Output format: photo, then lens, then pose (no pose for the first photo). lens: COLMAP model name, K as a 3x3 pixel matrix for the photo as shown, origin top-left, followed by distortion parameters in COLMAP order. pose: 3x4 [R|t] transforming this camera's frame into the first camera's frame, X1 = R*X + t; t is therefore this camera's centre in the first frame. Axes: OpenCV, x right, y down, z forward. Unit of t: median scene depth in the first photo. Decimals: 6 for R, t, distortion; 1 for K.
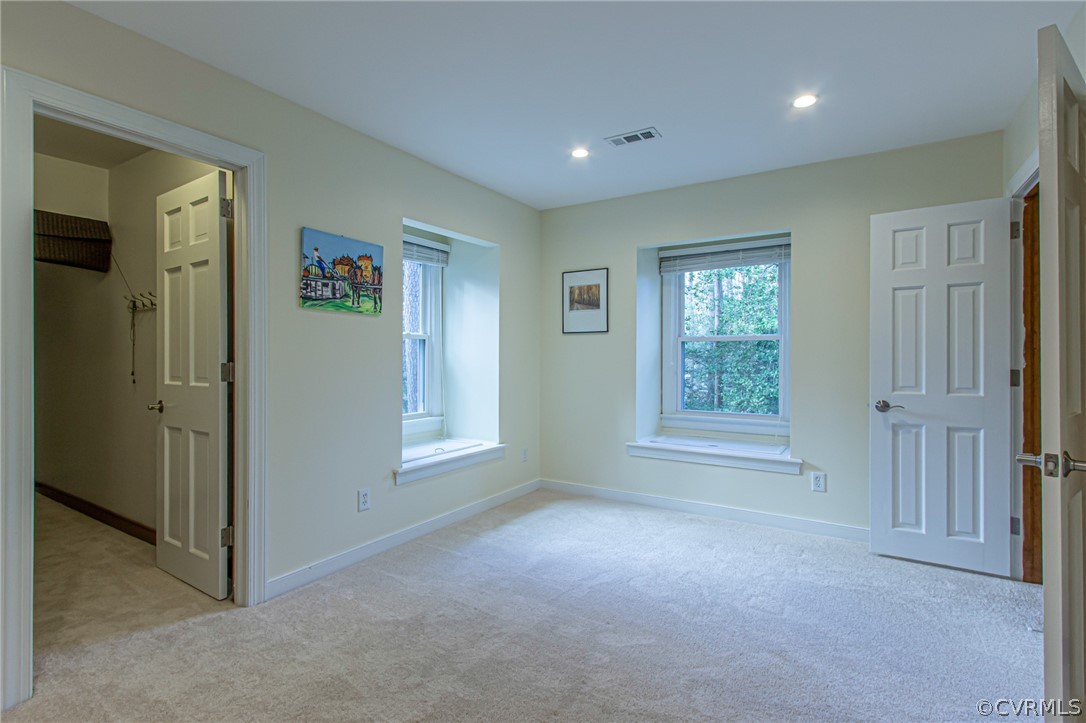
lens RADIAL K [[513.9, 0, 577.9], [0, 513.9, 352.0], [0, 0, 1]] dist [-0.000955, -0.000624]
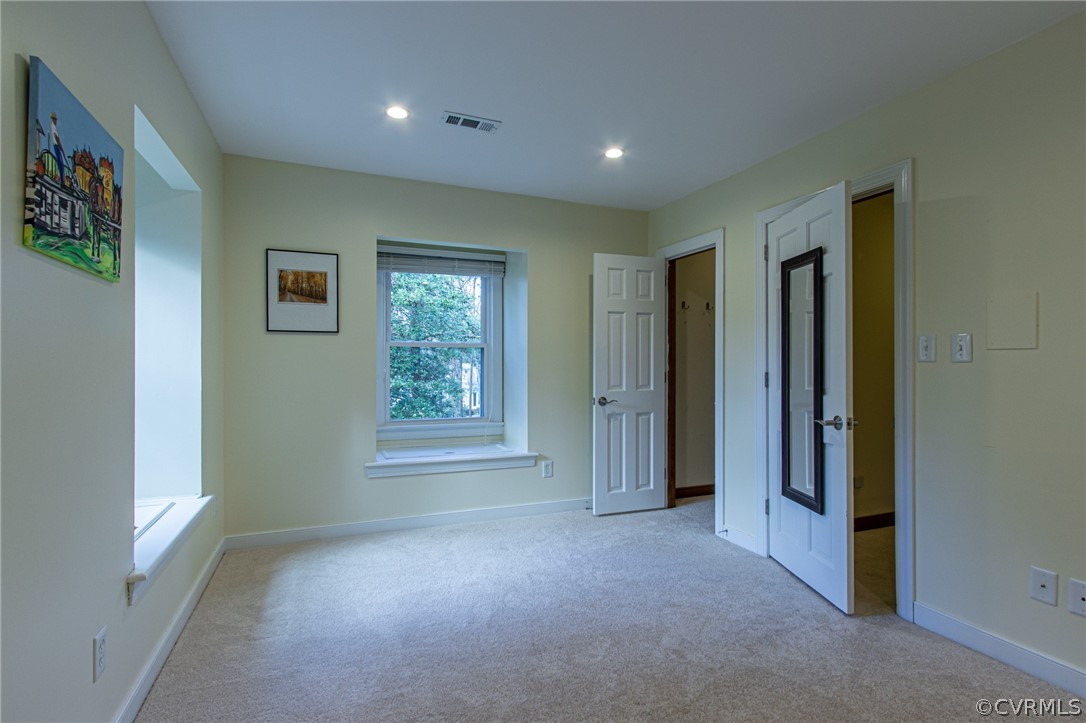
lens RADIAL K [[500.4, 0, 543.0], [0, 500.4, 361.5], [0, 0, 1]] dist [-0.002466, -0.000749]
pose [[0.605004, 0.002500, 0.796218, -0.514031], [-0.009175, 0.999951, 0.003832, 0.001095], [-0.796169, -0.009624, 0.604997, 0.354693]]
